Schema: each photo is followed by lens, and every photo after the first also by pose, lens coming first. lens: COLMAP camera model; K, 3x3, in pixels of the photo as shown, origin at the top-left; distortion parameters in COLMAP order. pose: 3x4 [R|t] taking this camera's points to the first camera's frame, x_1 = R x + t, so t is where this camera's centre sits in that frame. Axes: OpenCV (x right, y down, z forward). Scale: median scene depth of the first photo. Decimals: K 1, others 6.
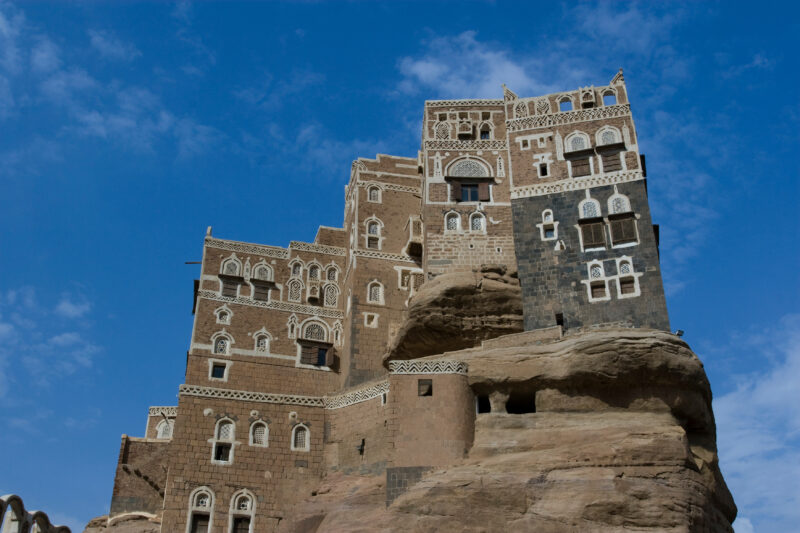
lens RADIAL K [[881.7, 0, 400.0], [0, 881.7, 266.5], [0, 0, 1]] dist [-0.059789, 0.041854]
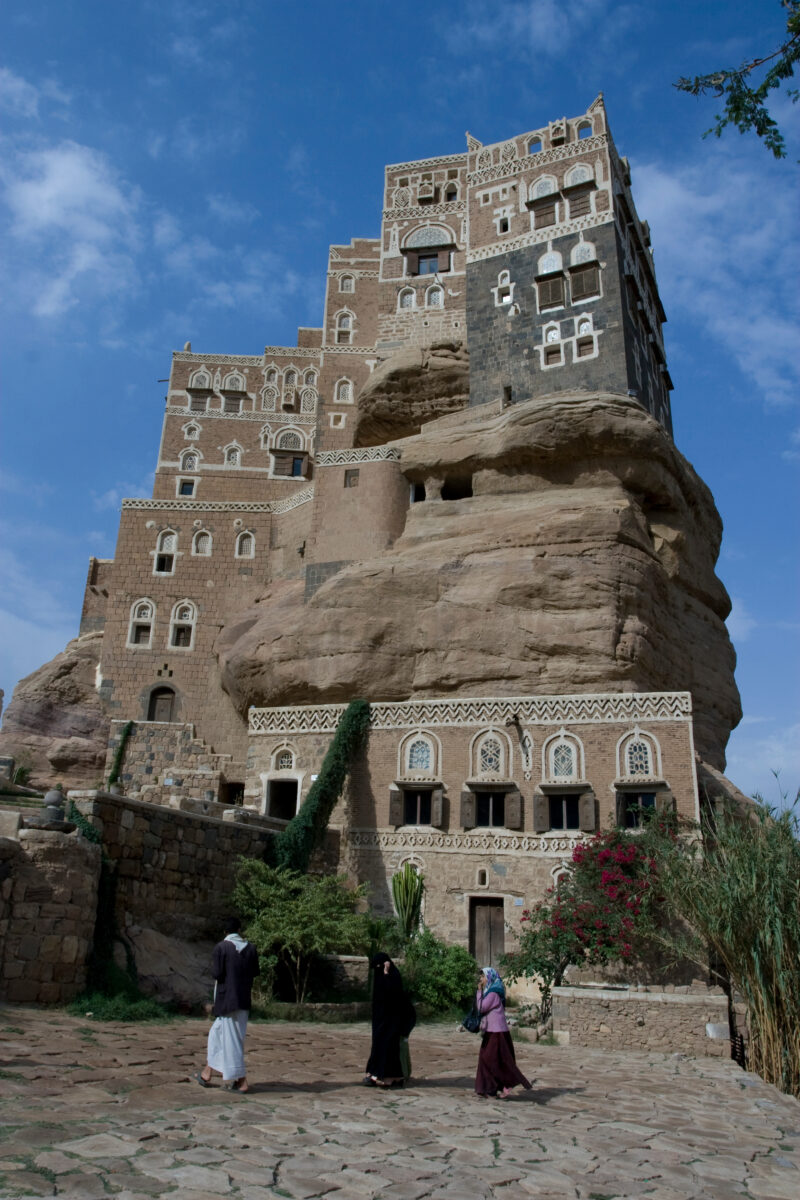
lens RADIAL K [[930.1, 0, 400.0], [0, 930.1, 600.0], [0, 0, 1]] dist [-0.105274, 0.077921]
pose [[0.981386, -0.047774, -0.186008, 0.225972], [0.083366, 0.978525, 0.188518, 0.075597], [0.173007, -0.200516, 0.964294, 0.050540]]
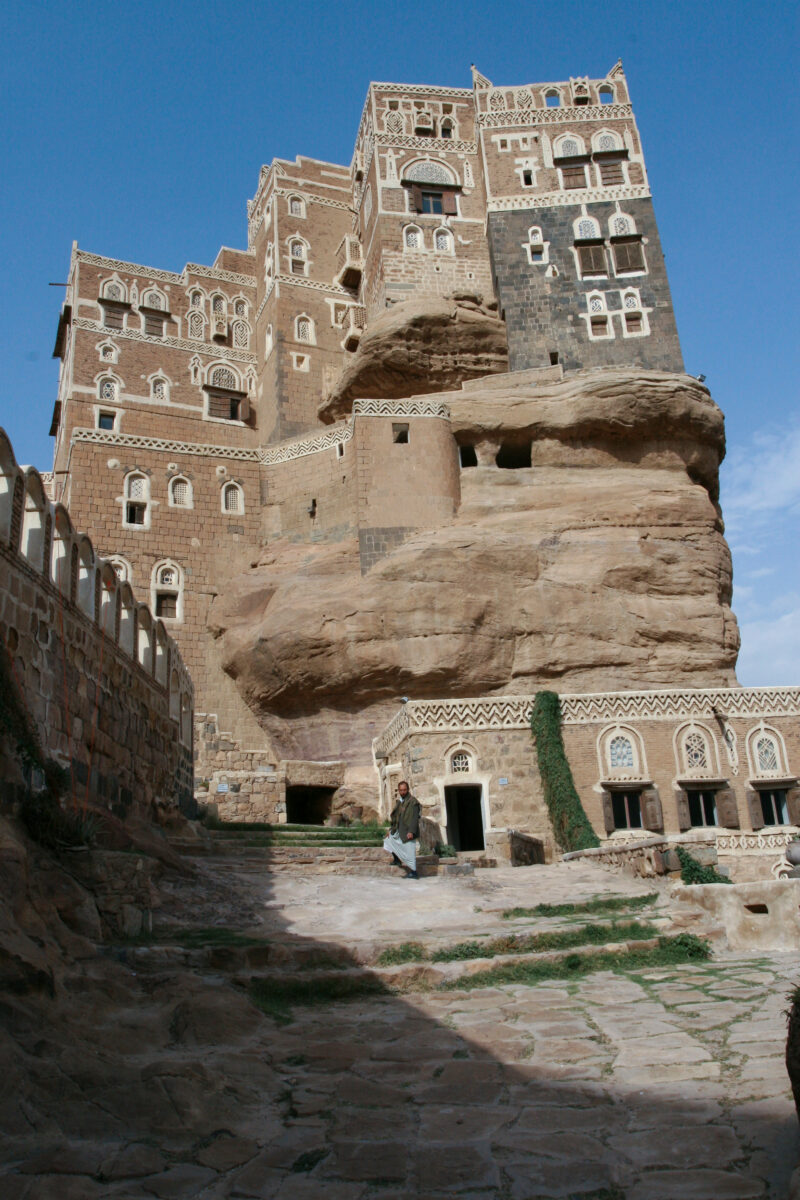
lens RADIAL K [[943.7, 0, 400.0], [0, 943.7, 600.0], [0, 0, 1]] dist [-0.098730, 0.073249]
pose [[0.980381, -0.005019, 0.197047, -0.127935], [-0.041888, 0.971538, 0.233152, 0.077017], [-0.192608, -0.236831, 0.952267, 0.133465]]
